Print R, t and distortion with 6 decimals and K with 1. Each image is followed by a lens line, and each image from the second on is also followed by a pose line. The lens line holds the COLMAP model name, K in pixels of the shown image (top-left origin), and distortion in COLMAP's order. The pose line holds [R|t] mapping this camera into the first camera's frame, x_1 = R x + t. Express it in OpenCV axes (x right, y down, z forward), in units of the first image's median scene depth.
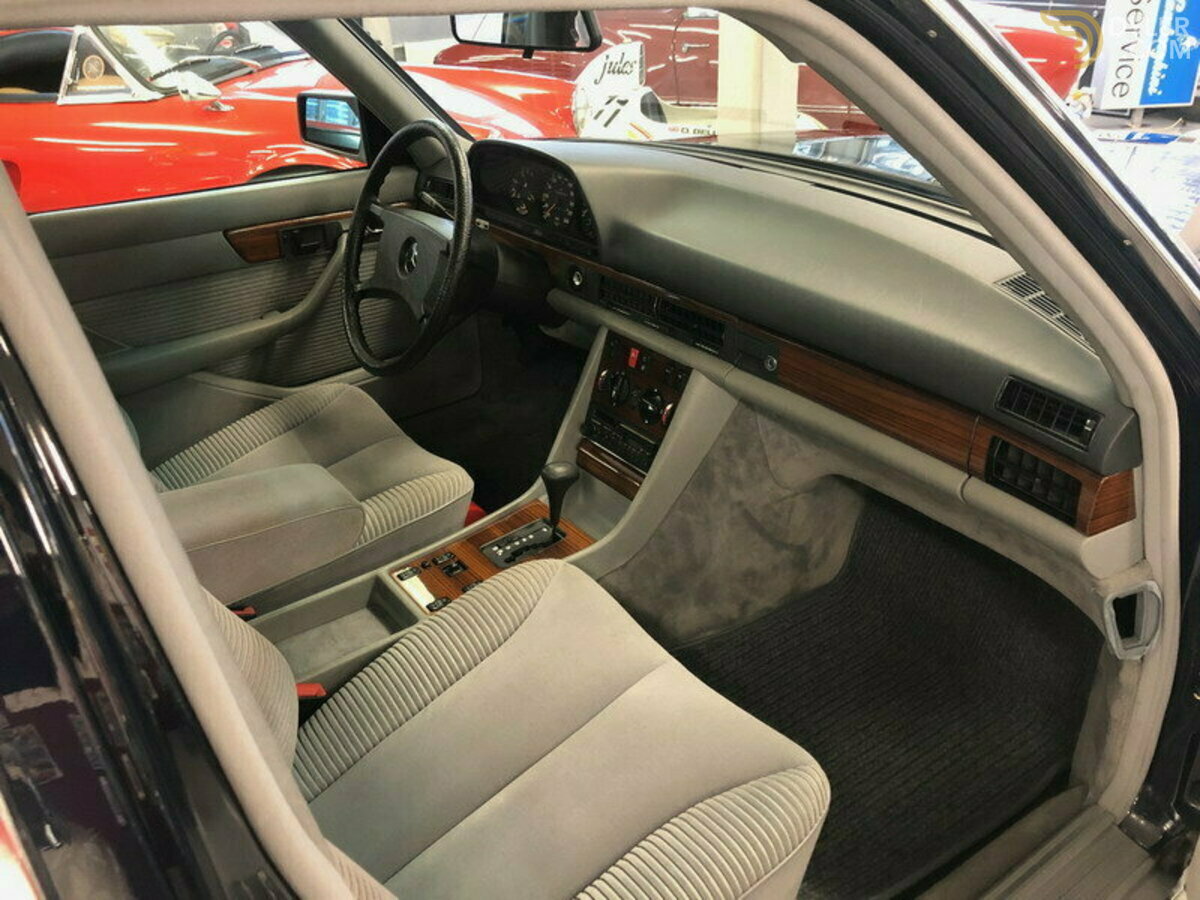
lens RADIAL K [[969.7, 0, 600.0], [0, 969.7, 450.0], [0, 0, 1]] dist [0.047875, -0.006568]
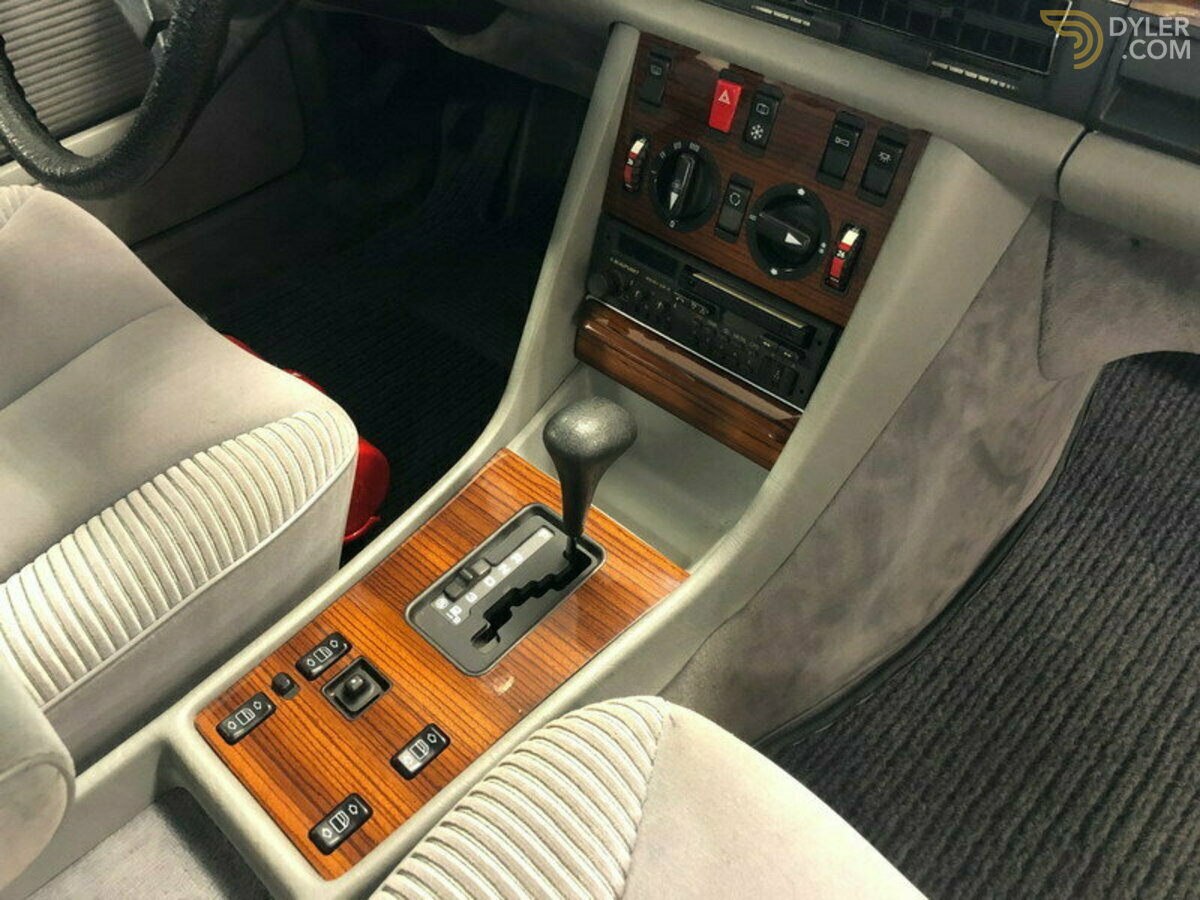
lens RADIAL K [[982.6, 0, 600.0], [0, 982.6, 450.0], [0, 0, 1]] dist [0.004317, -0.005910]
pose [[0.981176, -0.125057, 0.147157, -0.093755], [0.077010, 0.952170, 0.295707, -0.084608], [-0.177098, -0.278808, 0.943876, 0.593008]]
